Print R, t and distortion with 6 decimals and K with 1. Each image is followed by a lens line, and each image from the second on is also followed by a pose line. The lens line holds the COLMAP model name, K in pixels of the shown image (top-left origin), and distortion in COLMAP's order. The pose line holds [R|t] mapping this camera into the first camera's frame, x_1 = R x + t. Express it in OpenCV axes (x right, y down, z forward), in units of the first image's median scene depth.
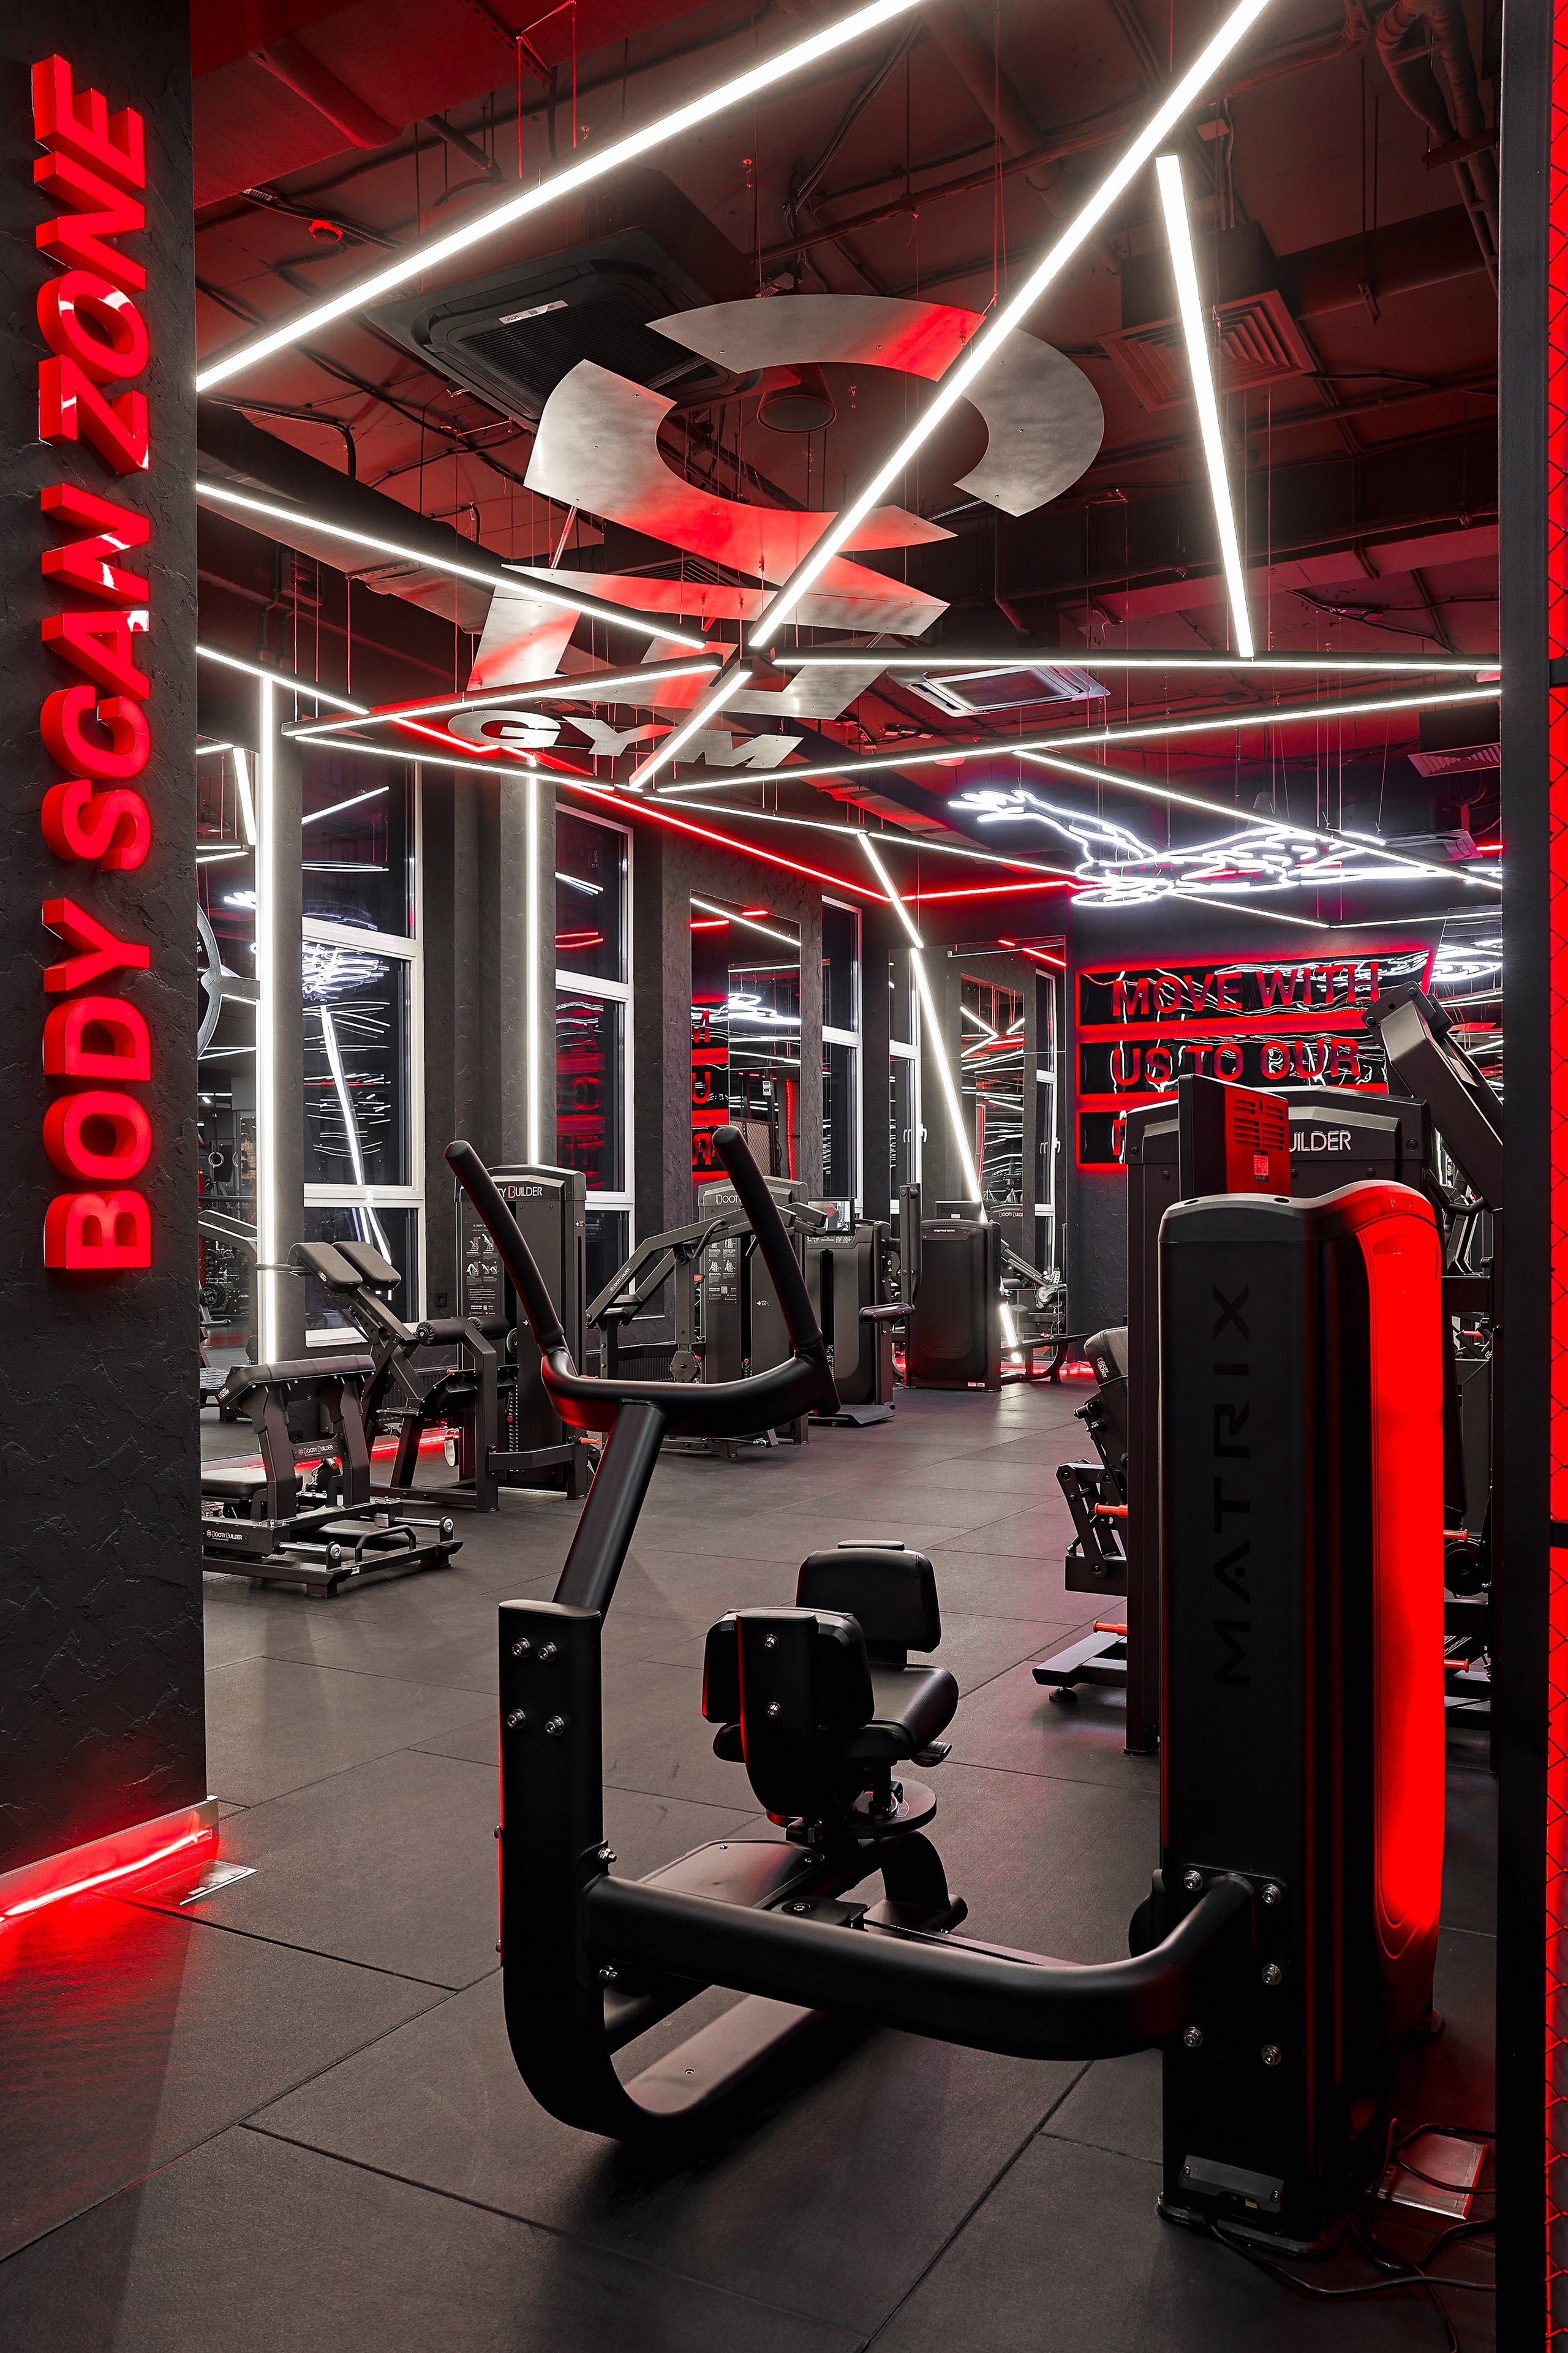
lens RADIAL K [[1694.3, 0, 746.0], [0, 1694.3, 1245.9], [0, 0, 1]] dist [-0.054697, 0.064527]
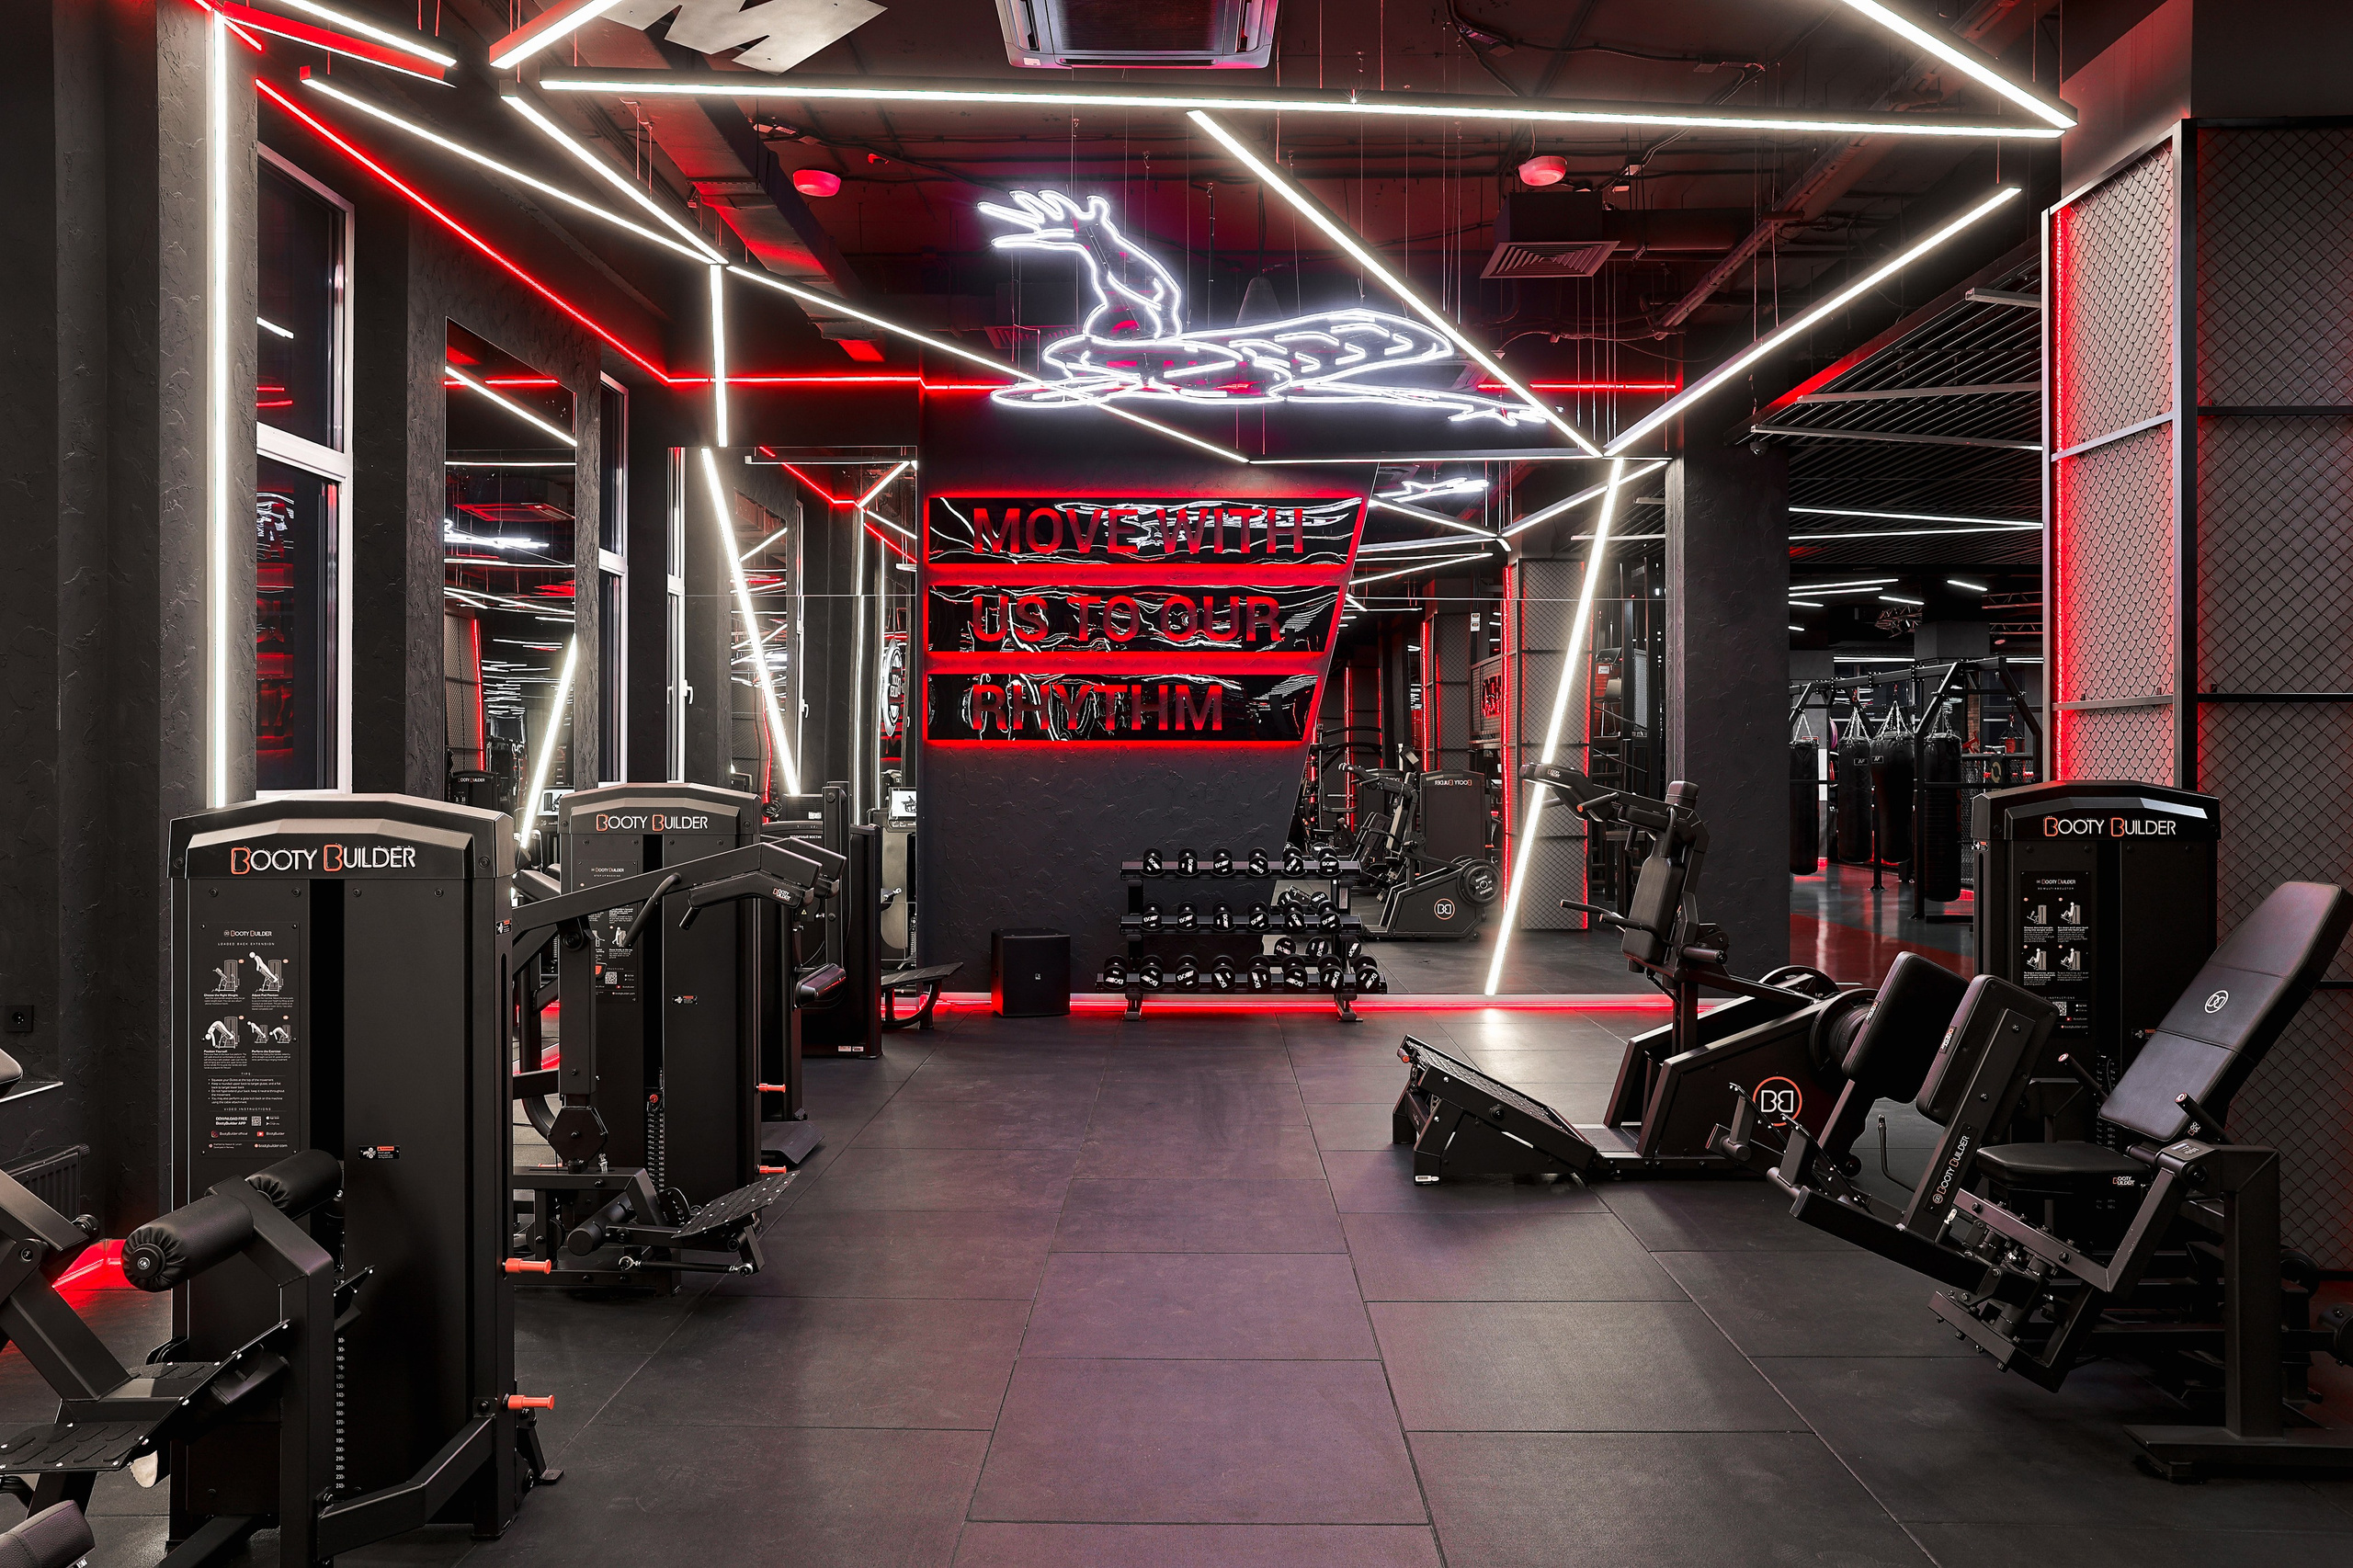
lens RADIAL K [[1694.4, 0, 1173.7], [0, 1694.4, 764.2], [0, 0, 1]] dist [-0.054697, 0.064527]
pose [[0.878387, 0.004119, 0.477933, -0.115691], [0.003896, 0.999868, -0.015778, -0.036098], [-0.477935, 0.015722, 0.878255, 0.382879]]
